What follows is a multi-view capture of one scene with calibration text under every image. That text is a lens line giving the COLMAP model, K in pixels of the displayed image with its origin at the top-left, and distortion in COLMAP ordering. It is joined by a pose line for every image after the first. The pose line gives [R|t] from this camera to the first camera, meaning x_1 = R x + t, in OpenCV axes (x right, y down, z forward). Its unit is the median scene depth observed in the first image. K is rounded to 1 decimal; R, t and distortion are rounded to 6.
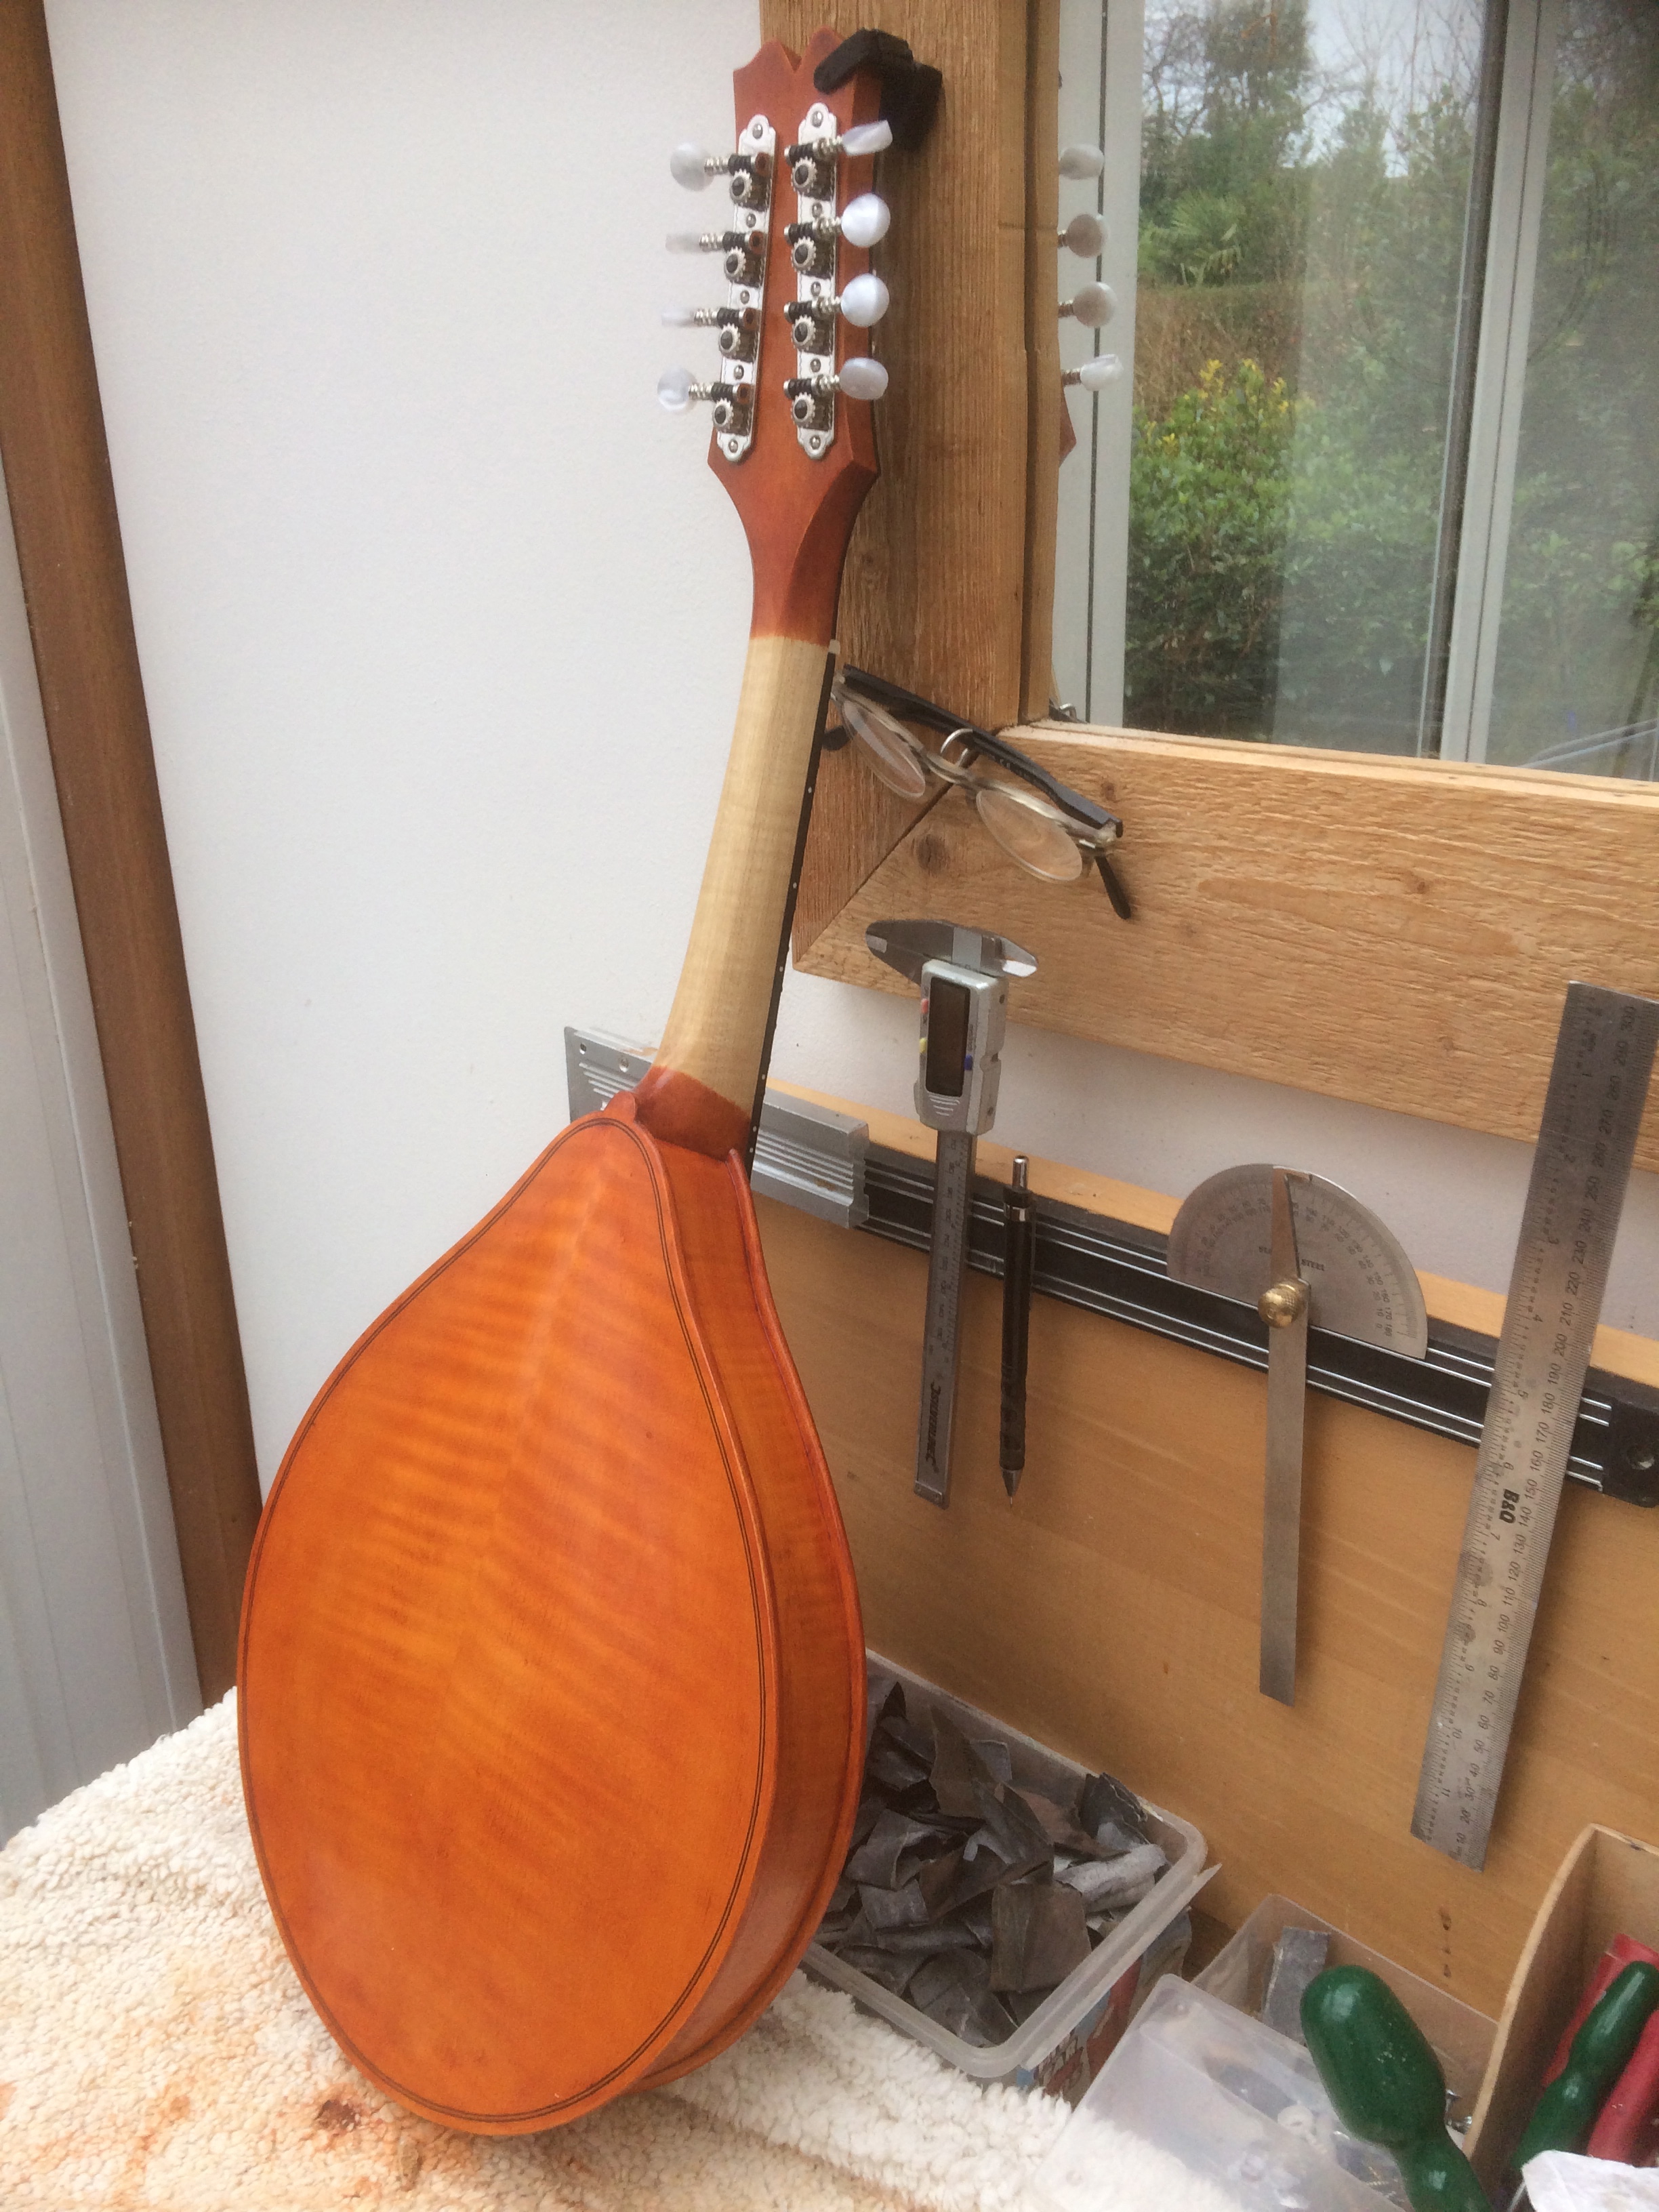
lens RADIAL K [[1875.7, 0, 829.5], [0, 1875.7, 1106.0], [0, 0, 1]] dist [0.058659, -0.102950]
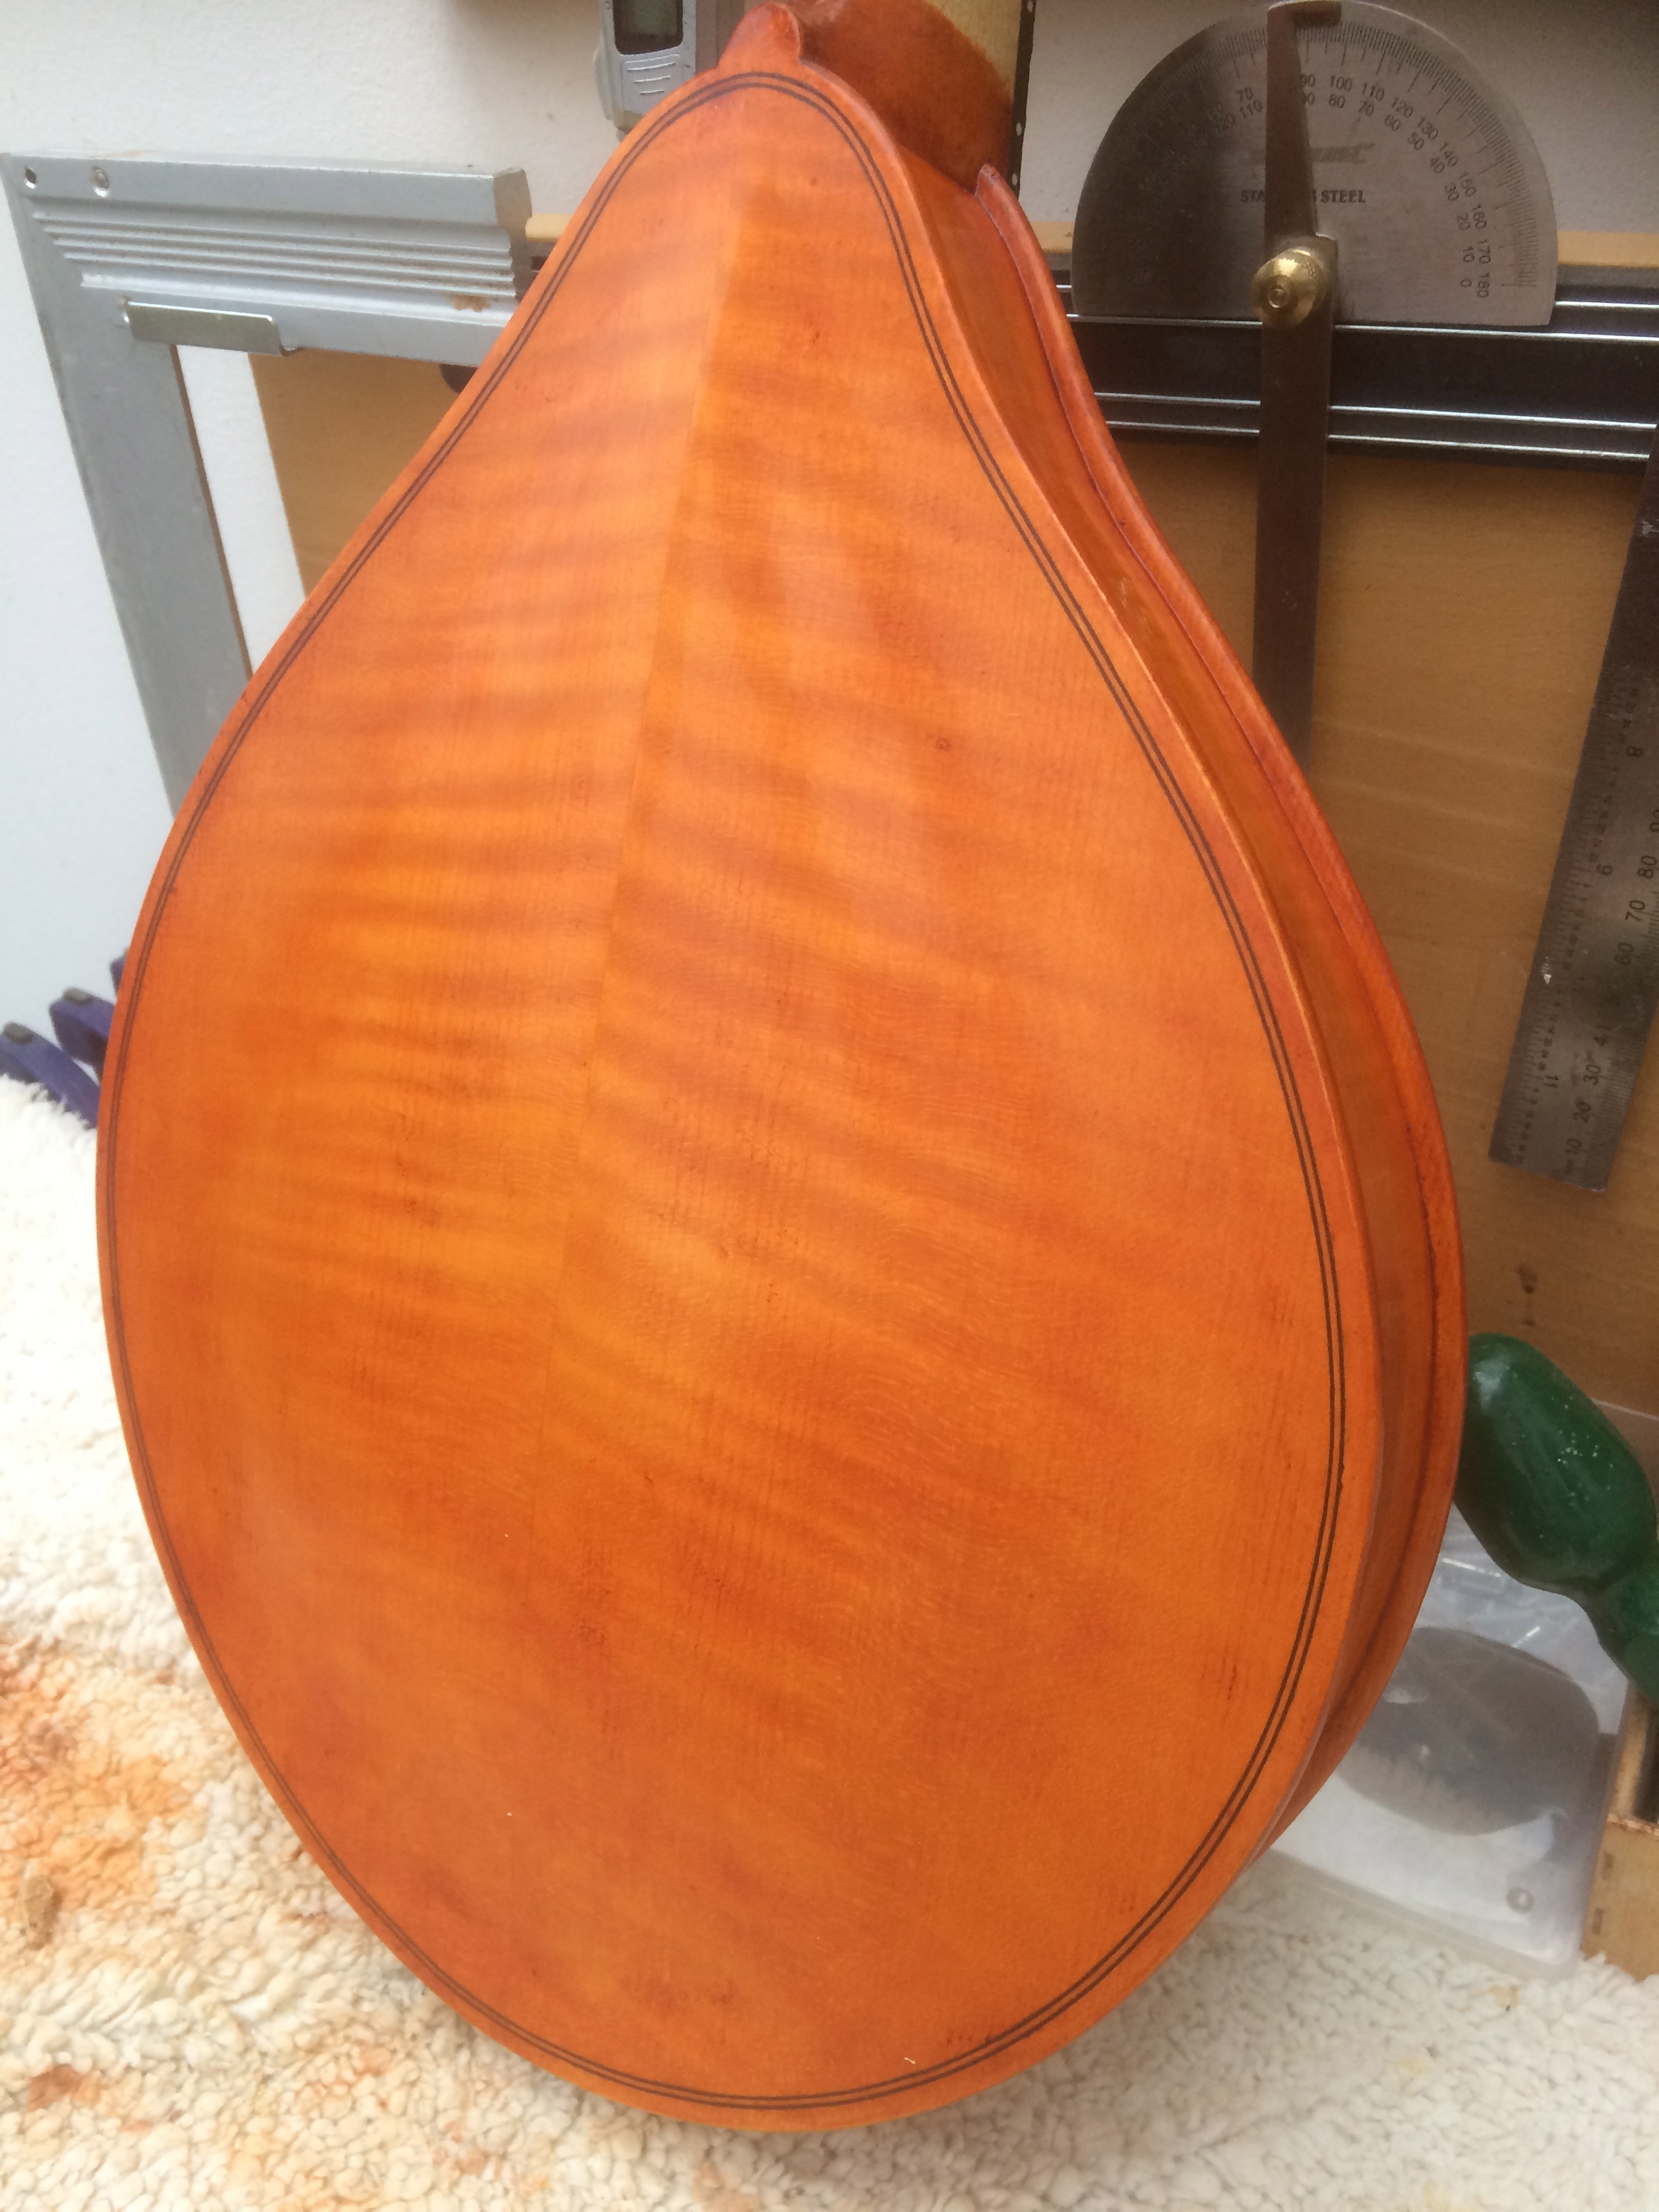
lens RADIAL K [[1875.7, 0, 829.5], [0, 1875.7, 1106.0], [0, 0, 1]] dist [0.058659, -0.102950]
pose [[0.988508, -0.121713, 0.089653, -0.170366], [0.102554, 0.975663, 0.193814, 0.165108], [-0.111060, -0.182393, 0.976933, 0.525895]]
